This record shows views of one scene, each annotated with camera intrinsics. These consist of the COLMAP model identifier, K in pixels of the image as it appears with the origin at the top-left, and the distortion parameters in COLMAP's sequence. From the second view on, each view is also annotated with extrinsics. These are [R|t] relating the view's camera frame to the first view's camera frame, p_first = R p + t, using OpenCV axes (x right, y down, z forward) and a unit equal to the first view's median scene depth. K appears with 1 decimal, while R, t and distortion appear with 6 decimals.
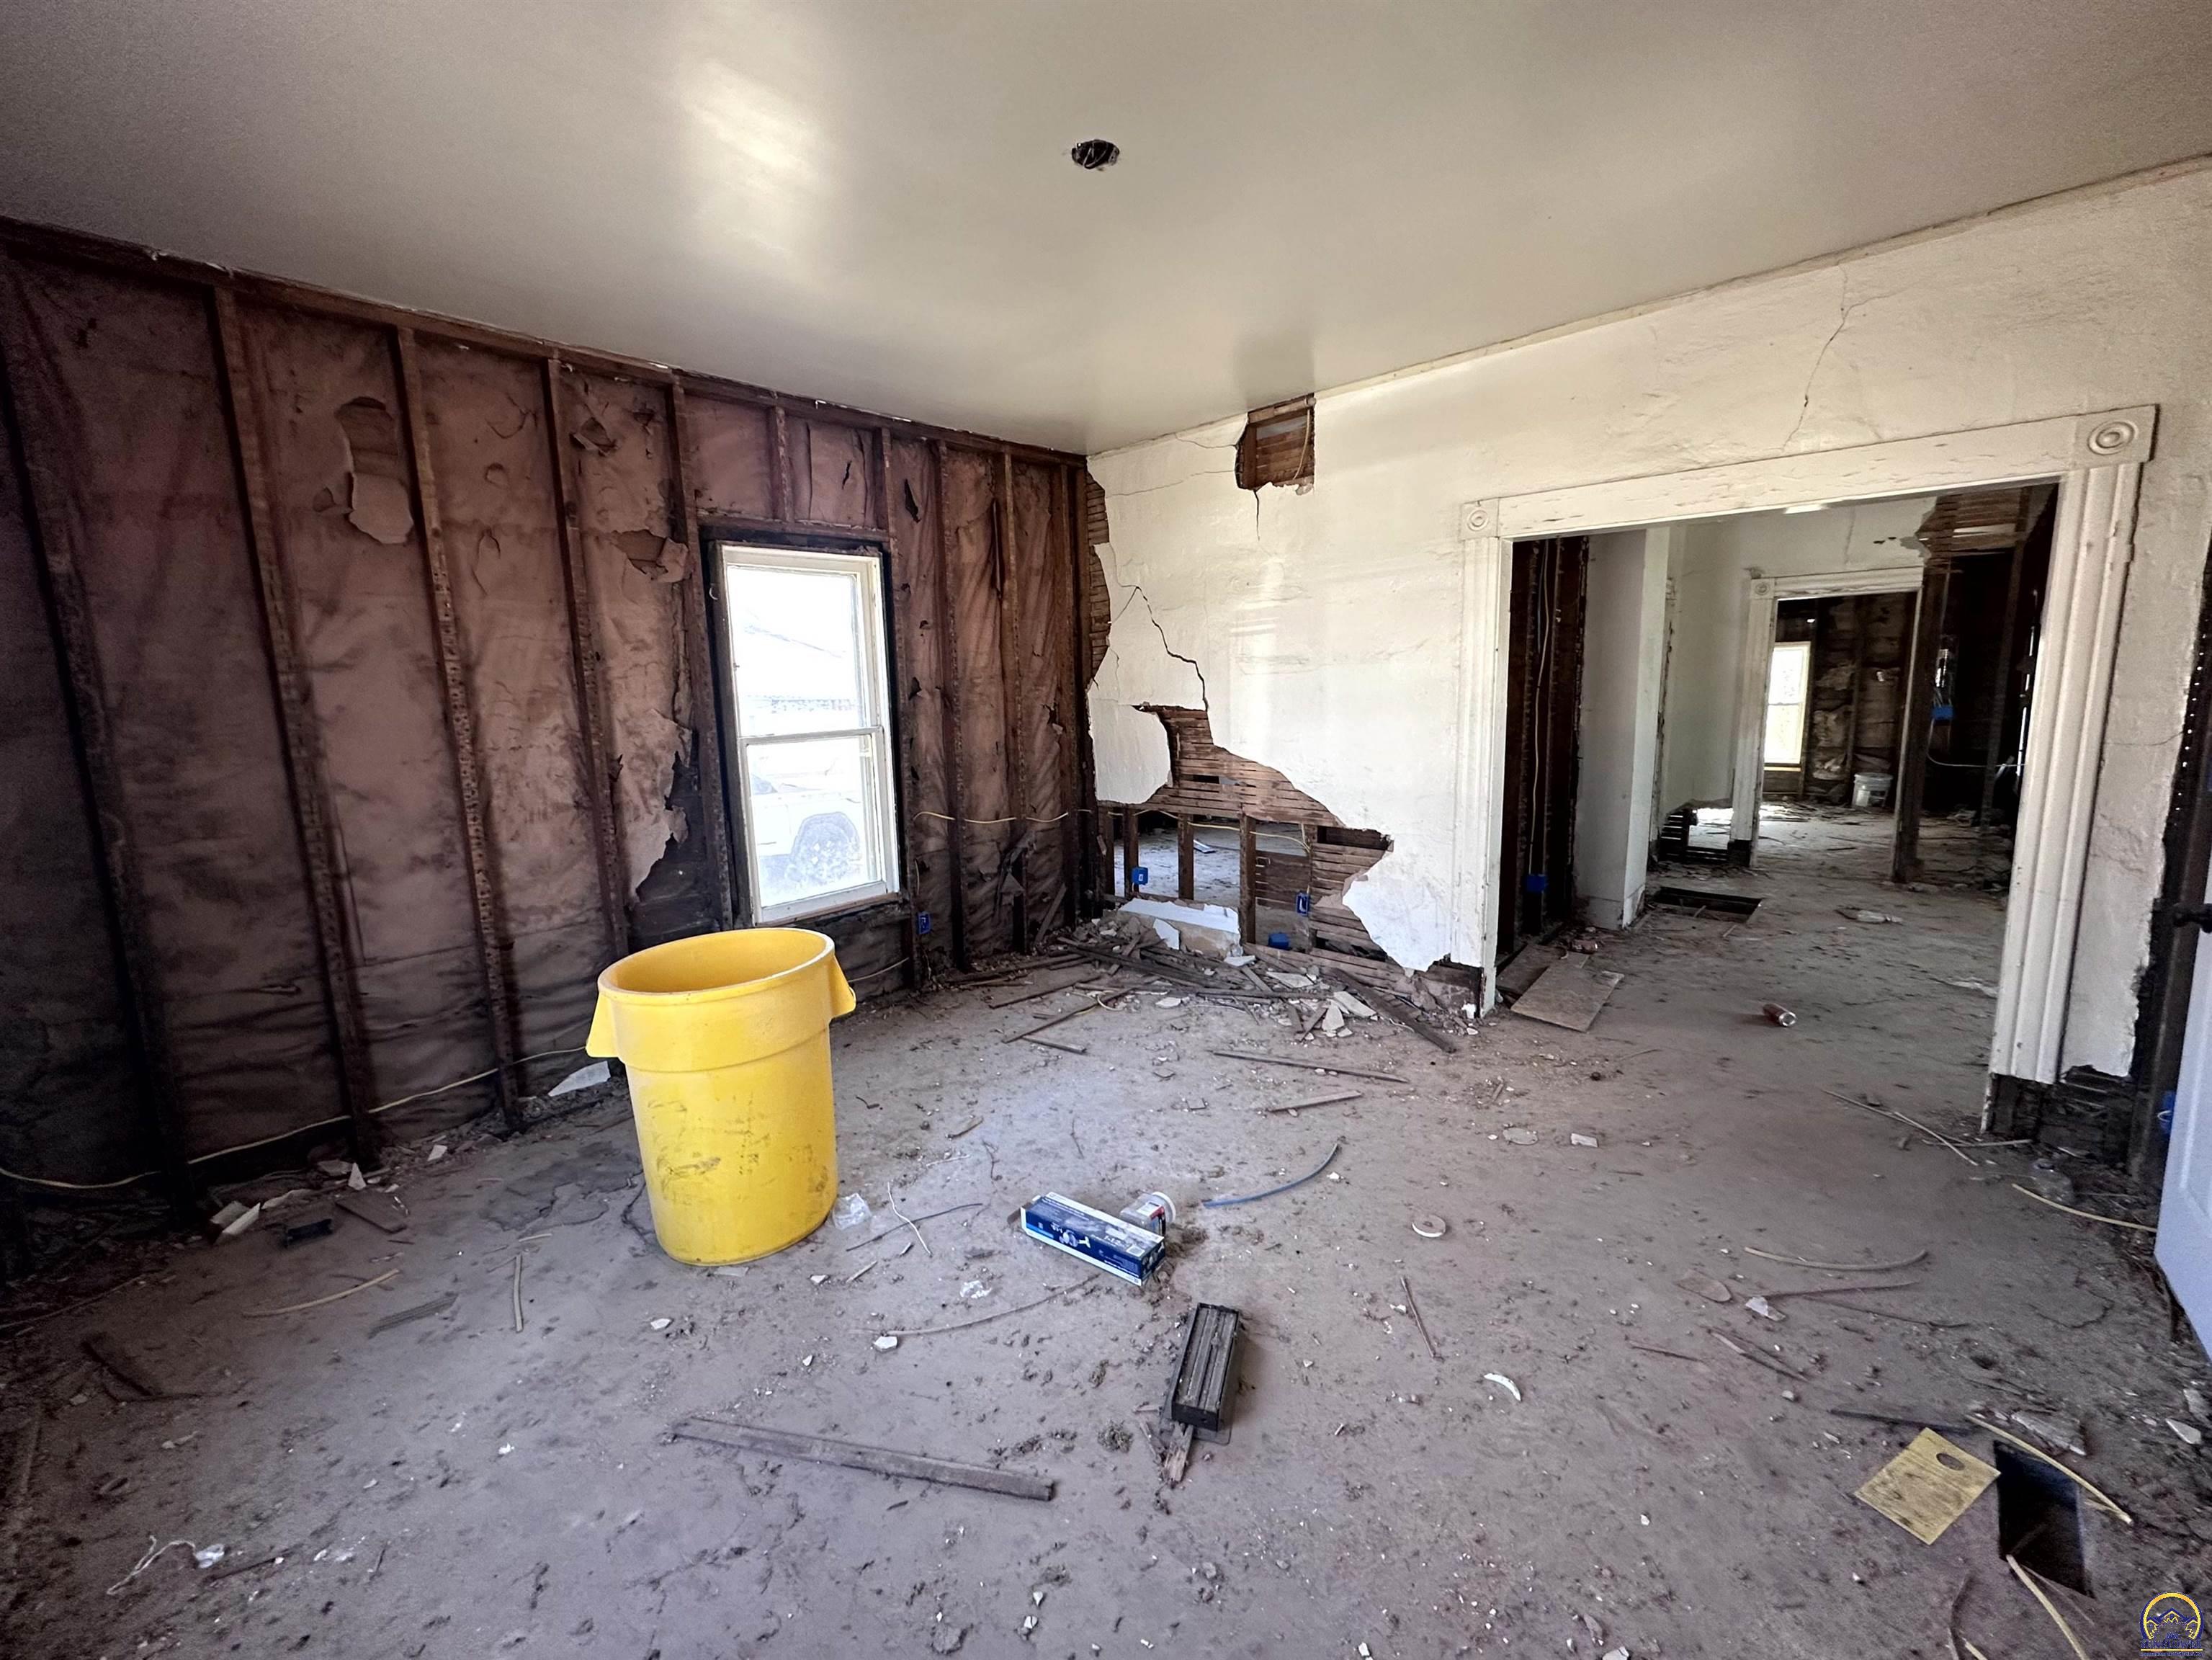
lens RADIAL K [[884.3, 0, 1106.2], [0, 884.3, 822.2], [0, 0, 1]] dist [-0.000750, -0.000176]
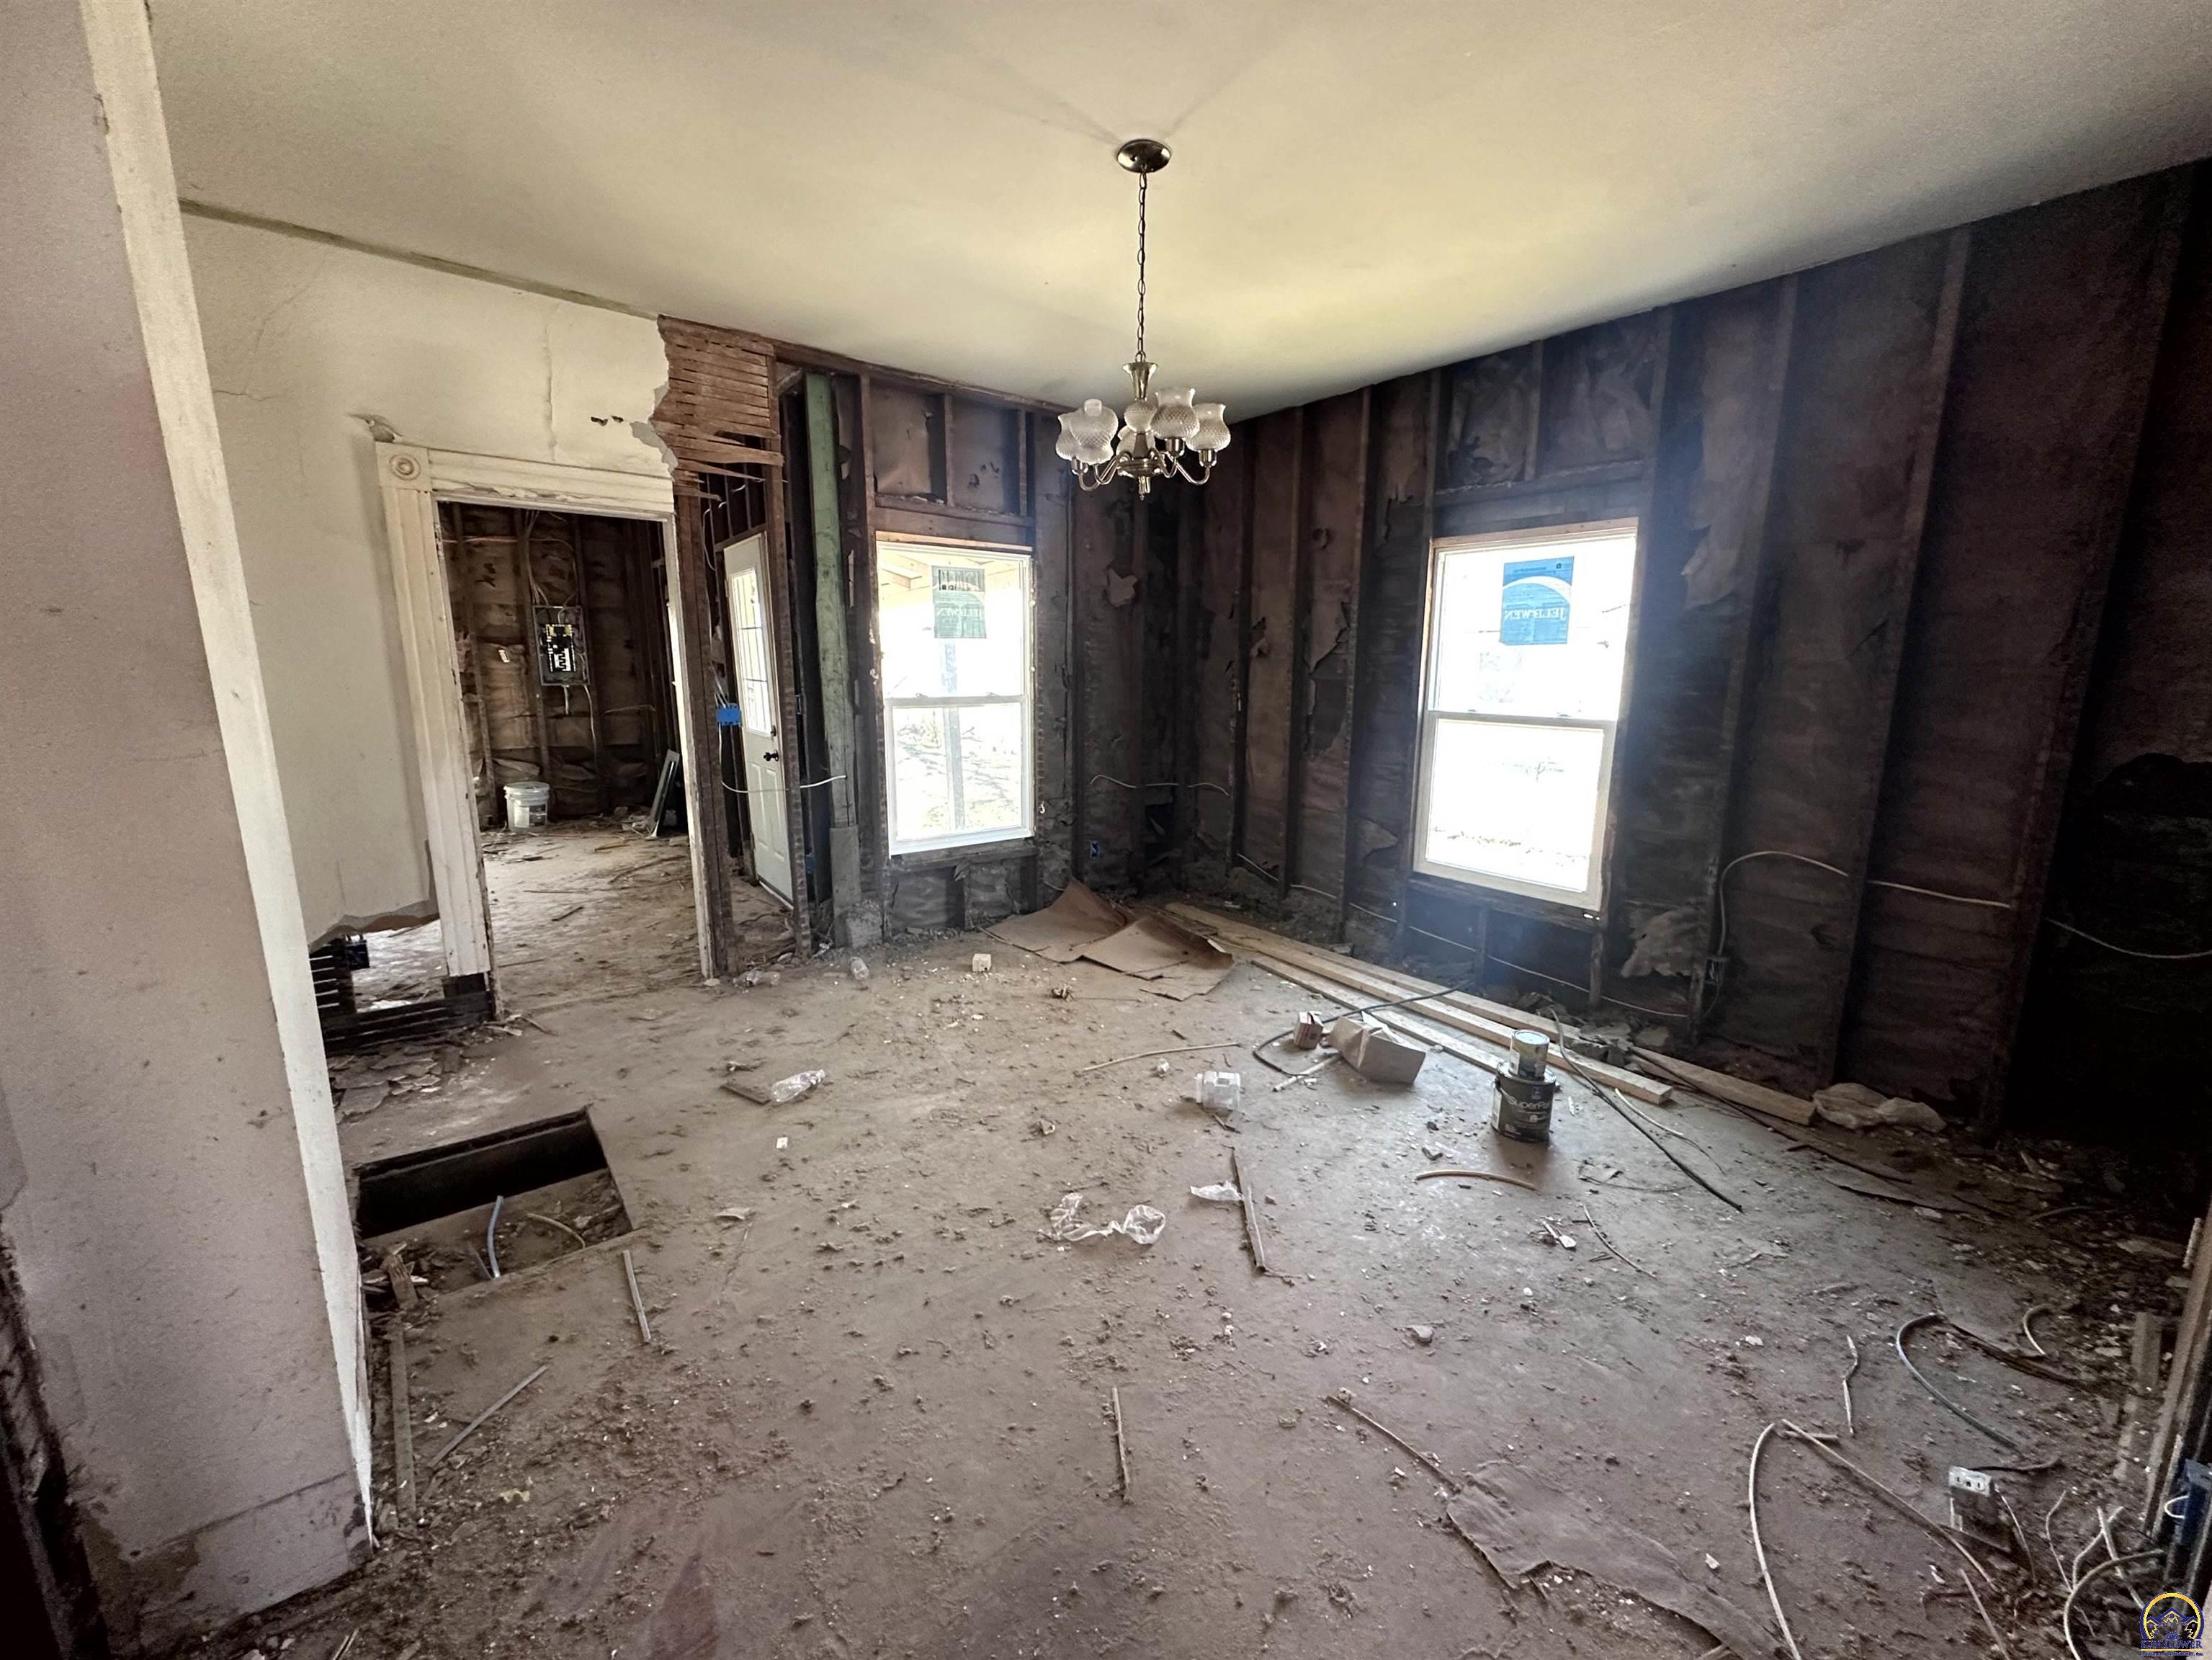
lens RADIAL K [[884.3, 0, 1106.2], [0, 884.3, 822.2], [0, 0, 1]] dist [-0.000750, -0.000176]
pose [[0.172476, -0.159368, 0.972036, 0.709430], [0.134382, 0.981405, 0.137060, -0.205190], [-0.975804, 0.106985, 0.190685, 1.265325]]
